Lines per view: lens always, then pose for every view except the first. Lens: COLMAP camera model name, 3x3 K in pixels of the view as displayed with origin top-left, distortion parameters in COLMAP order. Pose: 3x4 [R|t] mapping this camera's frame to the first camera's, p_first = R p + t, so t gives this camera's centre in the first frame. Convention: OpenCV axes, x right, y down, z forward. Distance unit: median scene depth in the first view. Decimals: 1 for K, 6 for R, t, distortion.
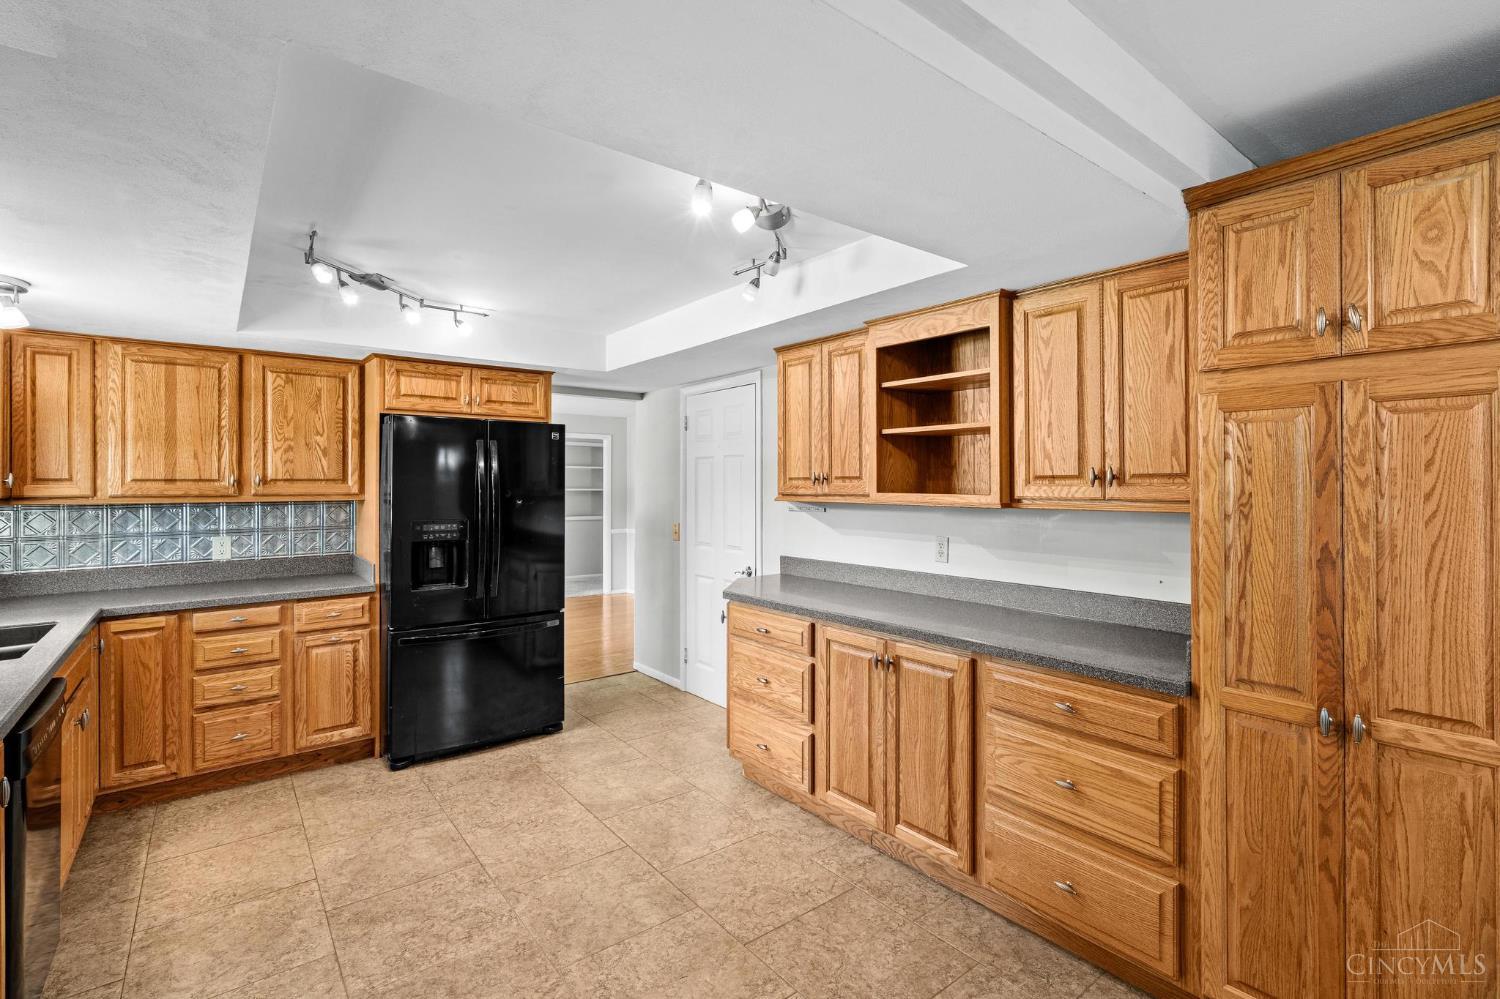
lens RADIAL K [[684.0, 0, 751.6], [0, 684.0, 482.6], [0, 0, 1]] dist [0.000091, 0.000042]
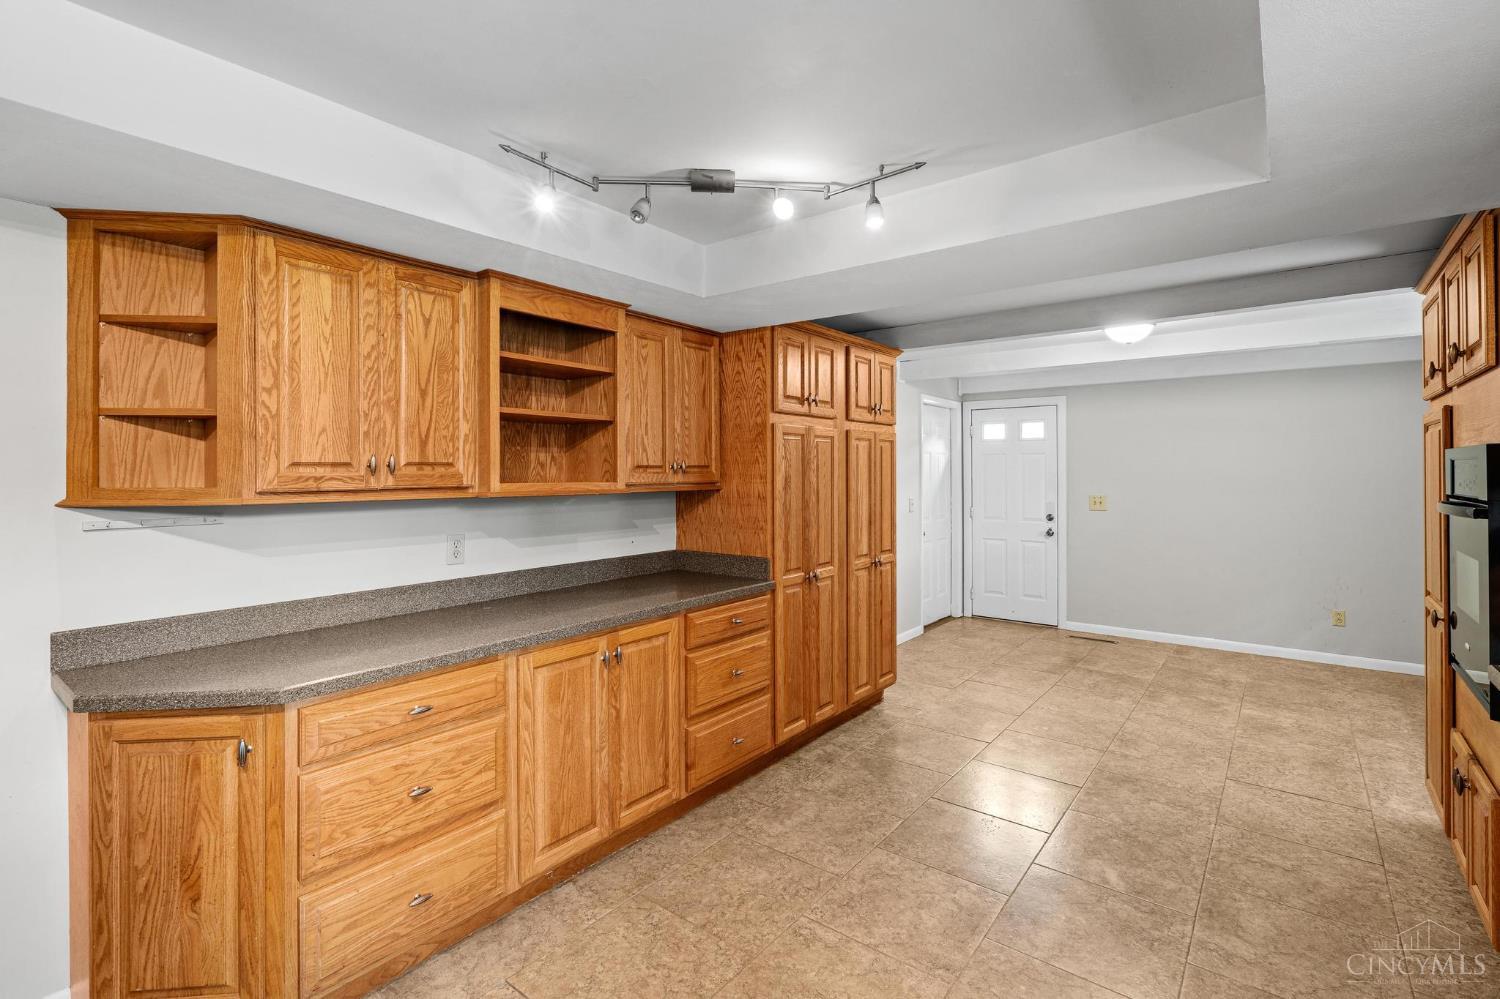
lens RADIAL K [[693.6, 0, 750.0], [0, 693.6, 473.0], [0, 0, 1]] dist [0.000338, 0.000092]
pose [[-0.232649, -0.001509, 0.972560, -0.767254], [0.002552, 0.999994, 0.002162, 0.001435], [-0.972557, 0.002985, -0.232644, 0.996043]]
